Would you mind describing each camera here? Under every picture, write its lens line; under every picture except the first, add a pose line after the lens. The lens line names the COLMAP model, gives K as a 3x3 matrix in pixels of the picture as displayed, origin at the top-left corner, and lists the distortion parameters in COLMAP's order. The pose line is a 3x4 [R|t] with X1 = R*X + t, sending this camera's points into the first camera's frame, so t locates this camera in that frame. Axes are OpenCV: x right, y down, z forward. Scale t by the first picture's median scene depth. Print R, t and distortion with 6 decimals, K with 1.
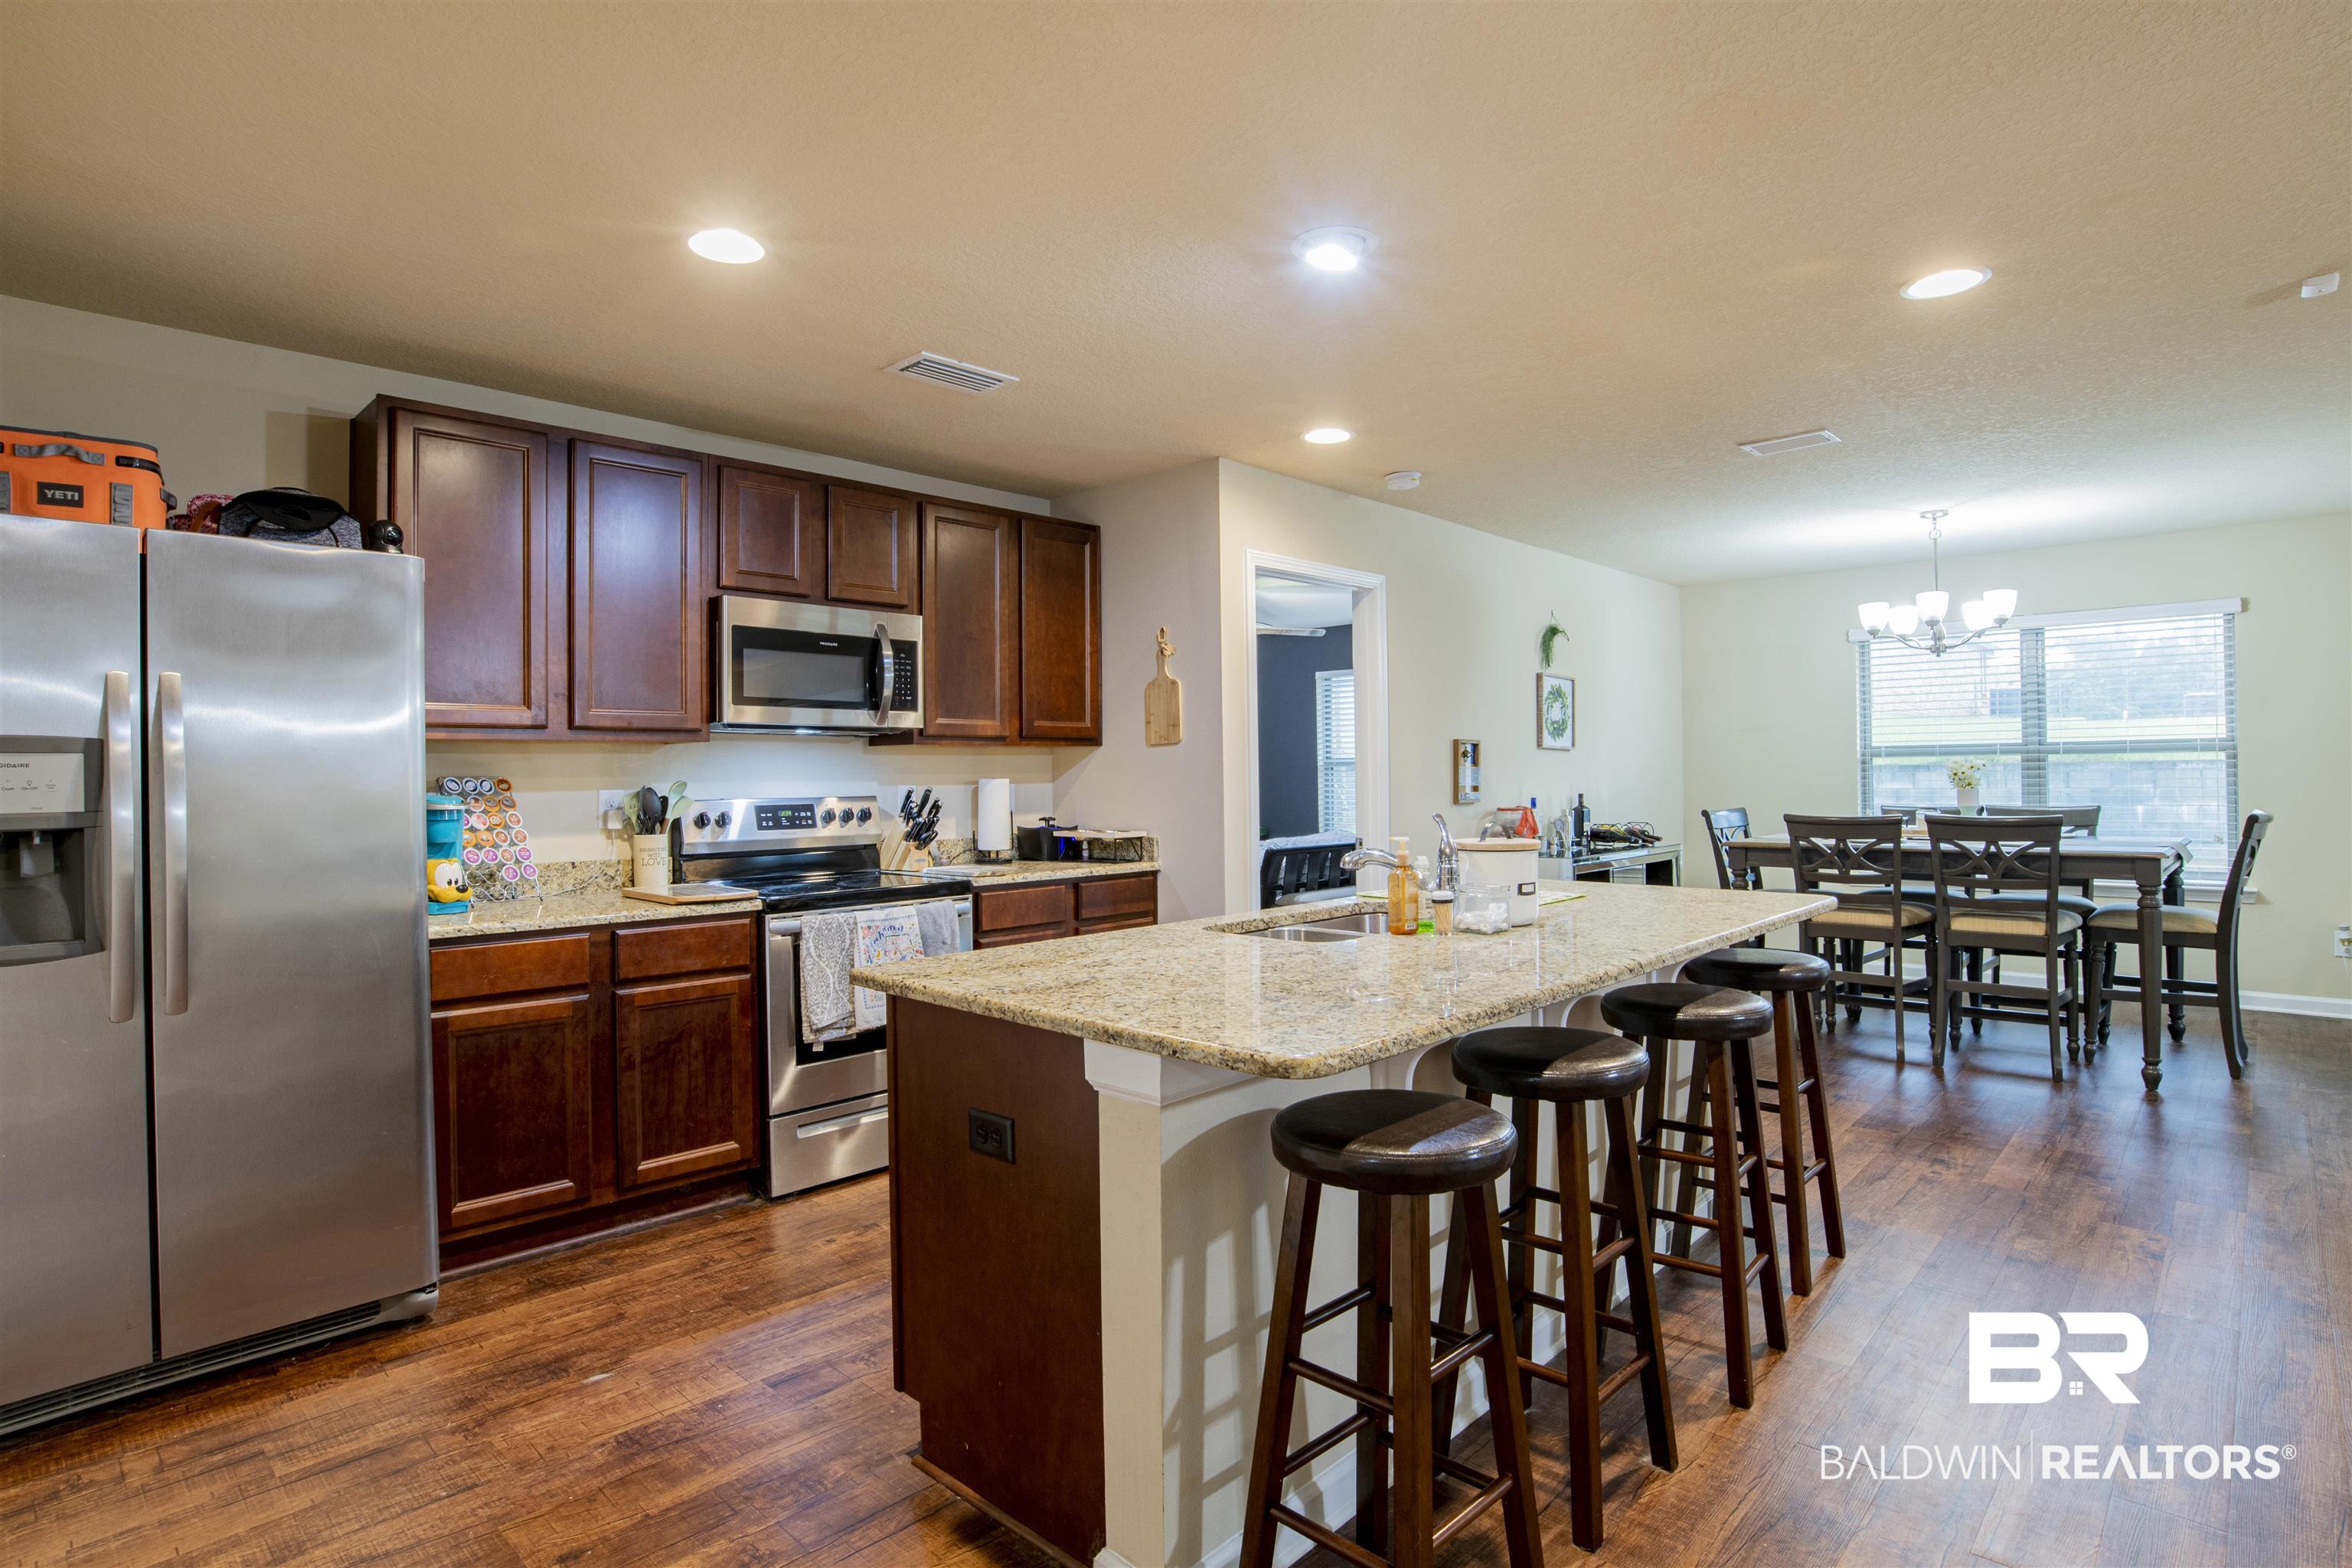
lens RADIAL K [[1202.0, 0, 1190.8], [0, 1202.0, 770.4], [0, 0, 1]] dist [-0.044325, 0.010838]
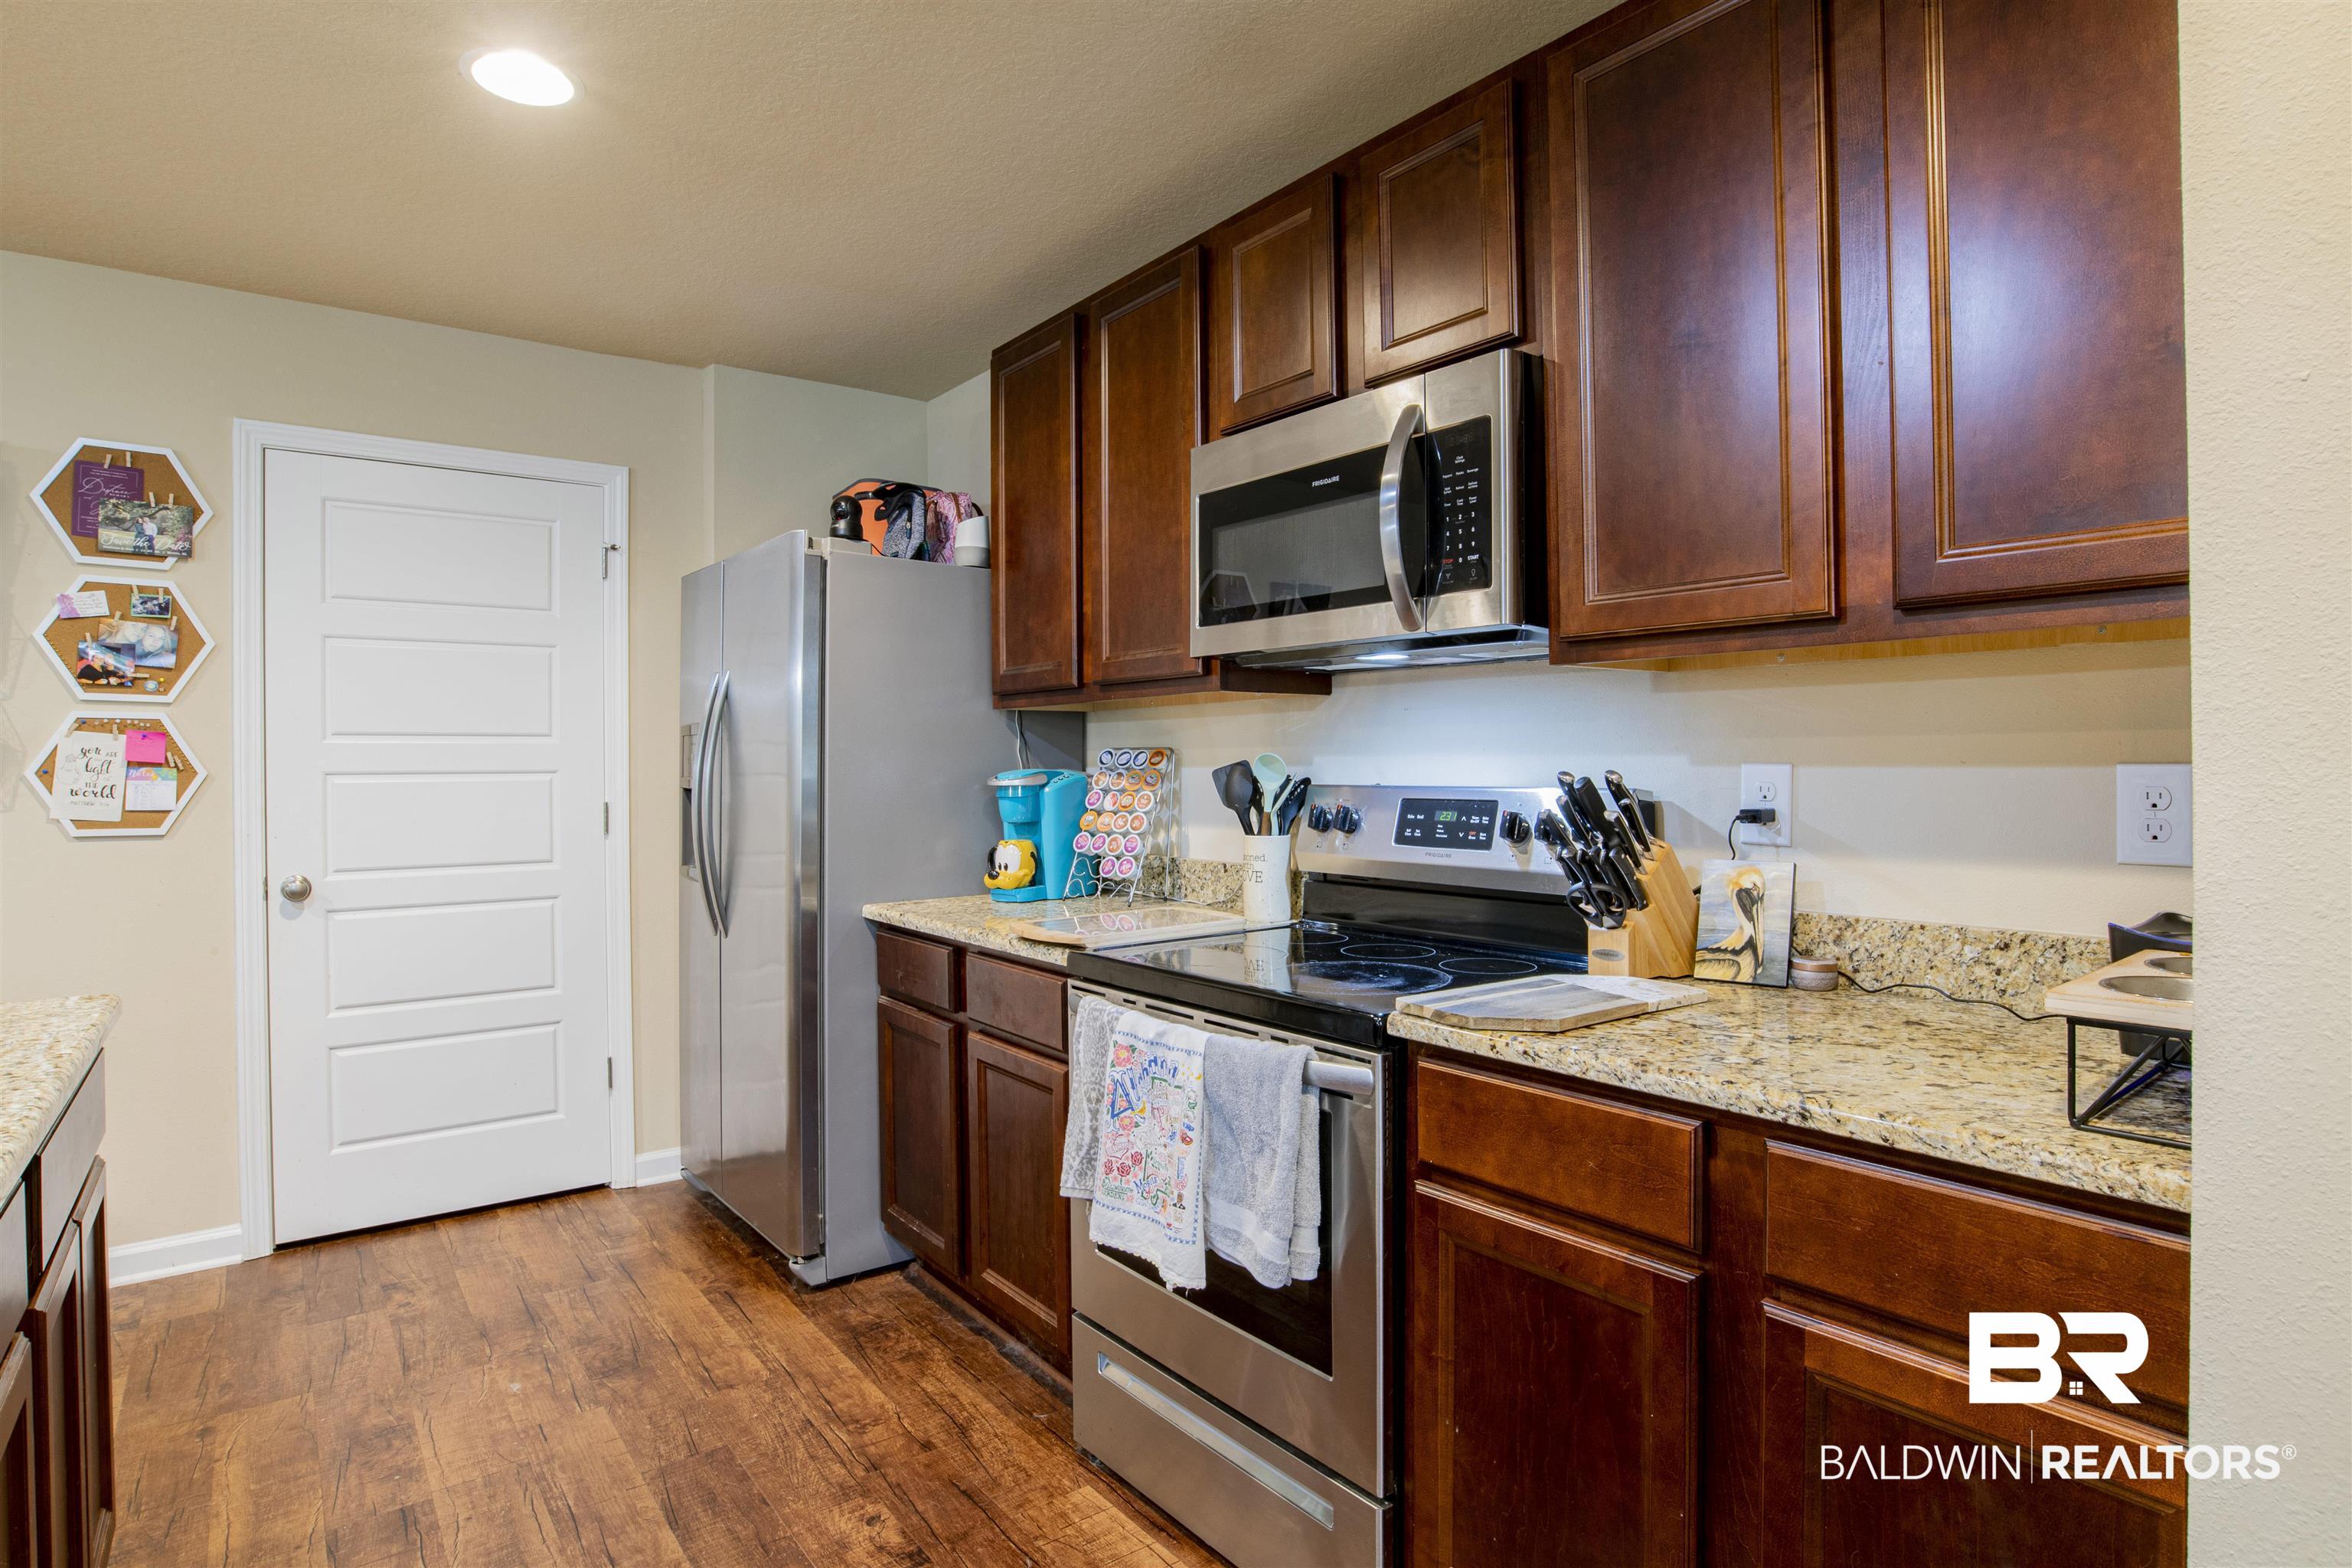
lens RADIAL K [[1236.9, 0, 1182.0], [0, 1236.9, 772.1], [0, 0, 1]] dist [-0.051118, 0.018134]
pose [[-0.167082, 0.021045, -0.985718, 0.211204], [0.012726, 0.999735, 0.019187, 0.005061], [0.985861, -0.009339, -0.167306, 0.990033]]
